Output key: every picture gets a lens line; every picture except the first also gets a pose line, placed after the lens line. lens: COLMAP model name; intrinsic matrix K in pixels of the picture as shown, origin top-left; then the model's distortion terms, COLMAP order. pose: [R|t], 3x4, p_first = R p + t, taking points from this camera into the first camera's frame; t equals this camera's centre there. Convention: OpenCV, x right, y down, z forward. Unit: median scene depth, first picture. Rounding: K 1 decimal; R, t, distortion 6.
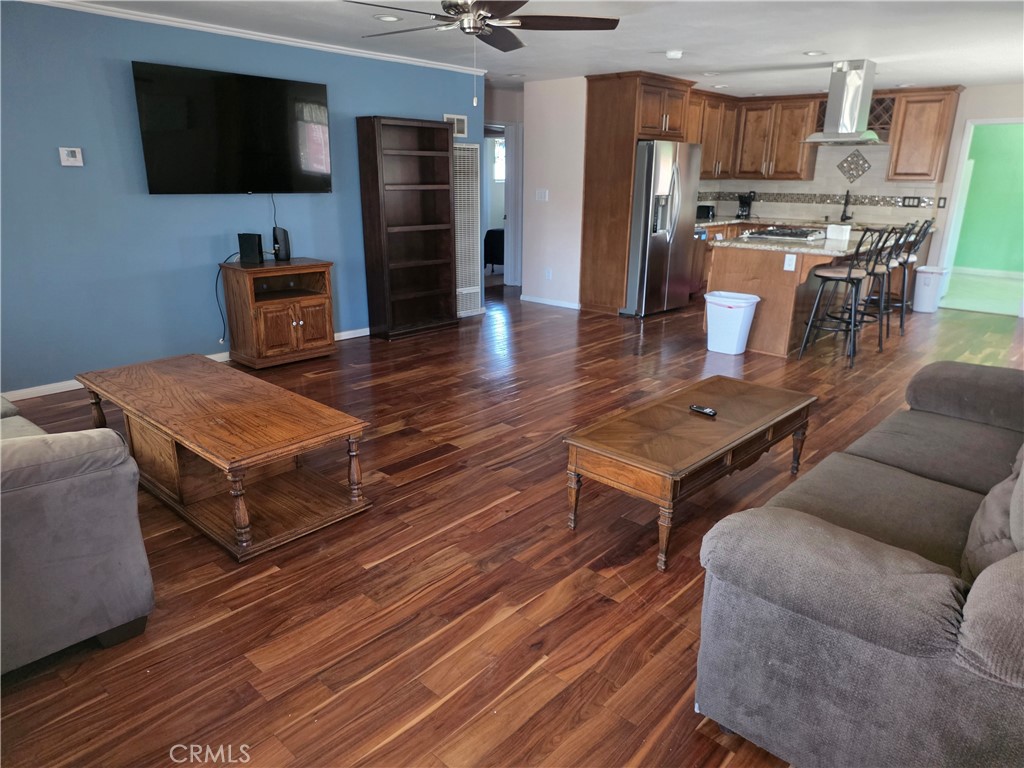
lens RADIAL K [[677.1, 0, 510.1], [0, 677.1, 386.1], [0, 0, 1]] dist [0.020695, -0.009068]
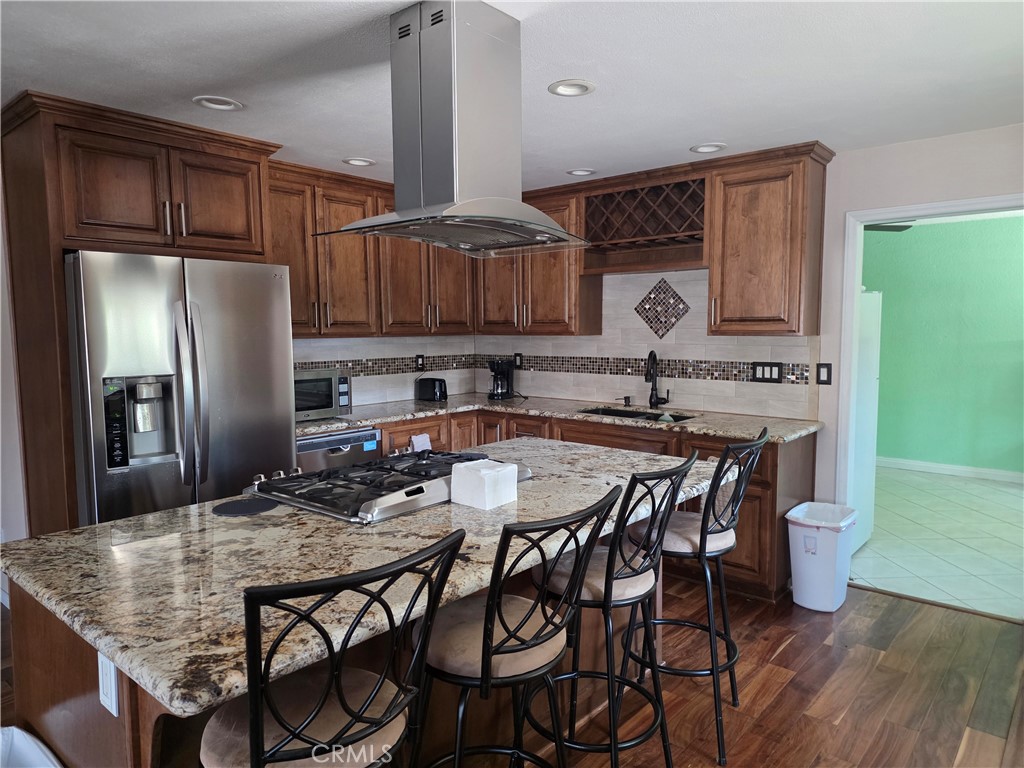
lens RADIAL K [[677.1, 0, 478.0], [0, 677.1, 395.6], [0, 0, 1]] dist [0.020695, -0.009068]
pose [[0.999780, -0.020671, 0.003532, 0.371426], [0.020955, 0.978282, -0.206215, -0.153521], [0.000807, 0.206243, 0.978500, 0.508587]]
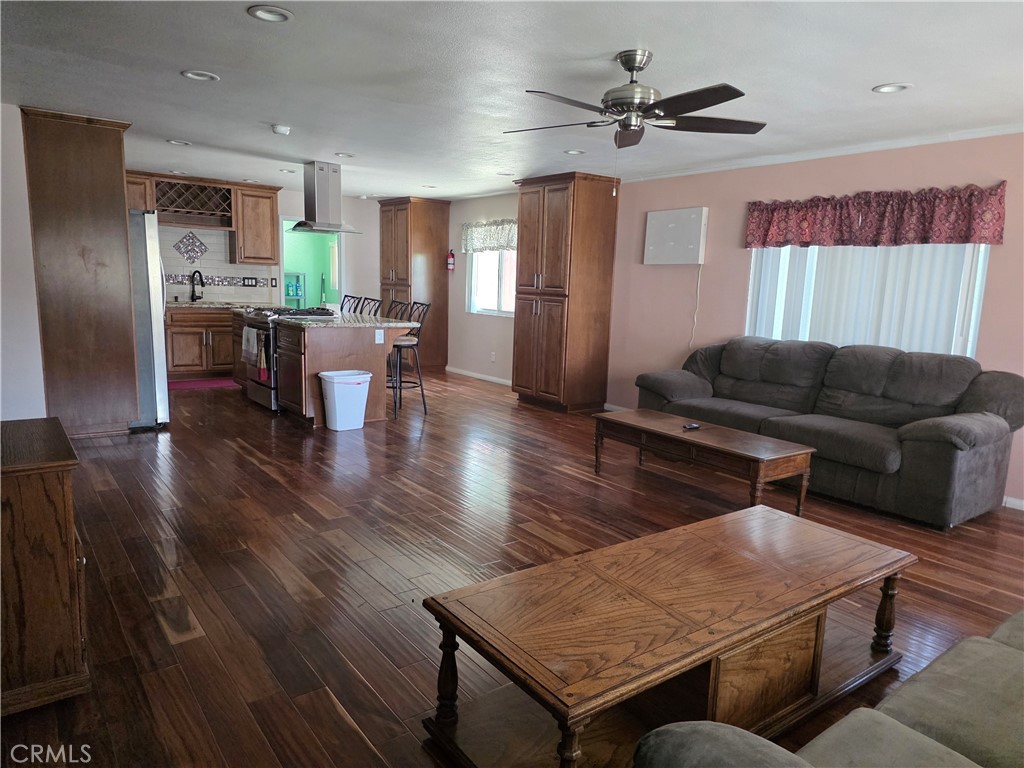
lens RADIAL K [[677.1, 0, 512.9], [0, 677.1, 392.1], [0, 0, 1]] dist [0.020695, -0.009068]
pose [[0.184524, -0.169469, 0.968107, -0.440842], [0.263152, 0.957576, 0.117468, -0.115111], [-0.946943, 0.233084, 0.221292, 0.389264]]
